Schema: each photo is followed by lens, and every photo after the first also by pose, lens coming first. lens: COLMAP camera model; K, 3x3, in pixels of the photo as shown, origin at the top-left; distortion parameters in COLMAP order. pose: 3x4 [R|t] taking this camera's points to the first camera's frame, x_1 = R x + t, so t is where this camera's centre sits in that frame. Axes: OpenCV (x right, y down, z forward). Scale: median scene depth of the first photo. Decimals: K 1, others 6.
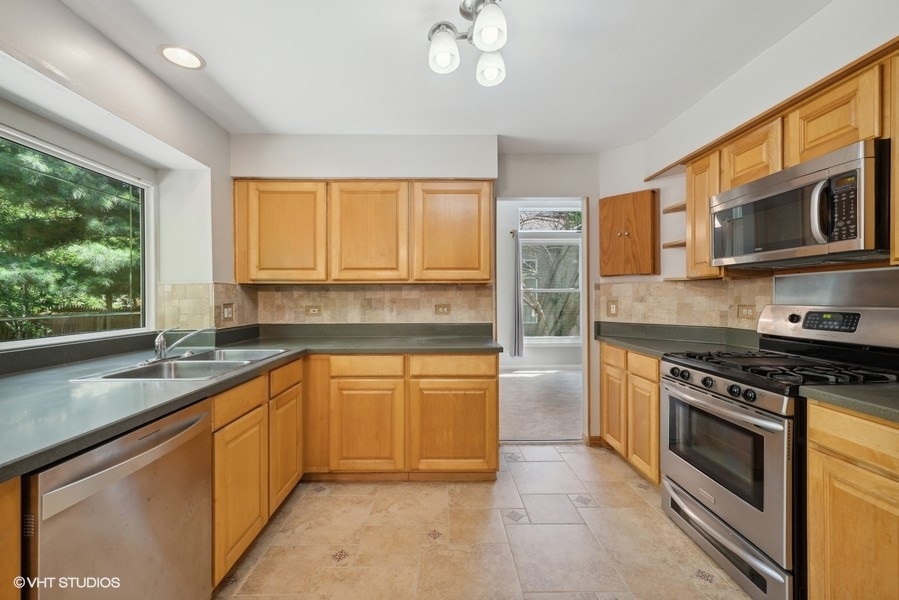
lens RADIAL K [[365.5, 0, 437.1], [0, 365.5, 300.2], [0, 0, 1]] dist [0.003593, 0.000506]
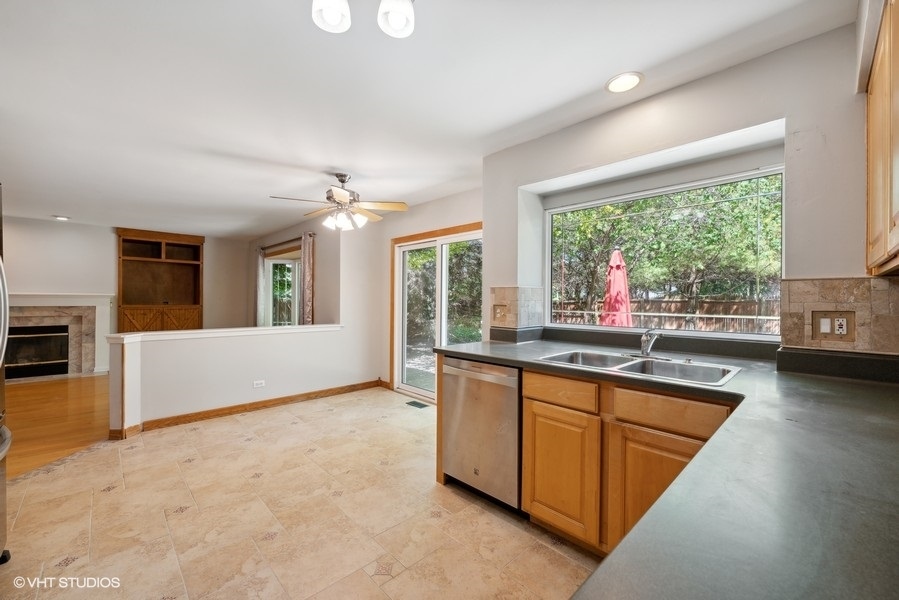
lens RADIAL K [[365.5, 0, 453.8], [0, 365.5, 299.4], [0, 0, 1]] dist [0.003593, 0.000506]
pose [[-0.708090, 0.000677, -0.706122, 0.292853], [-0.006608, 0.999949, 0.007586, -0.009974], [0.706091, 0.010038, -0.708050, 0.937273]]
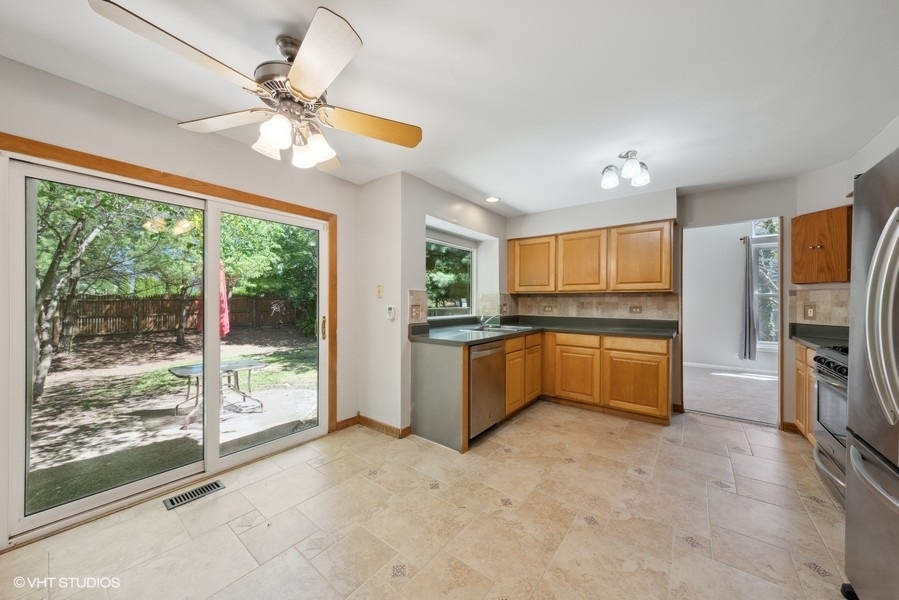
lens RADIAL K [[309.9, 0, 448.4], [0, 309.9, 301.5], [0, 0, 1]] dist [0.002607, 0.000249]
pose [[0.791706, 0.006777, -0.610865, 0.202960], [-0.008808, 0.999961, -0.000321, -0.000179], [0.610839, 0.005634, 0.791735, -0.497627]]
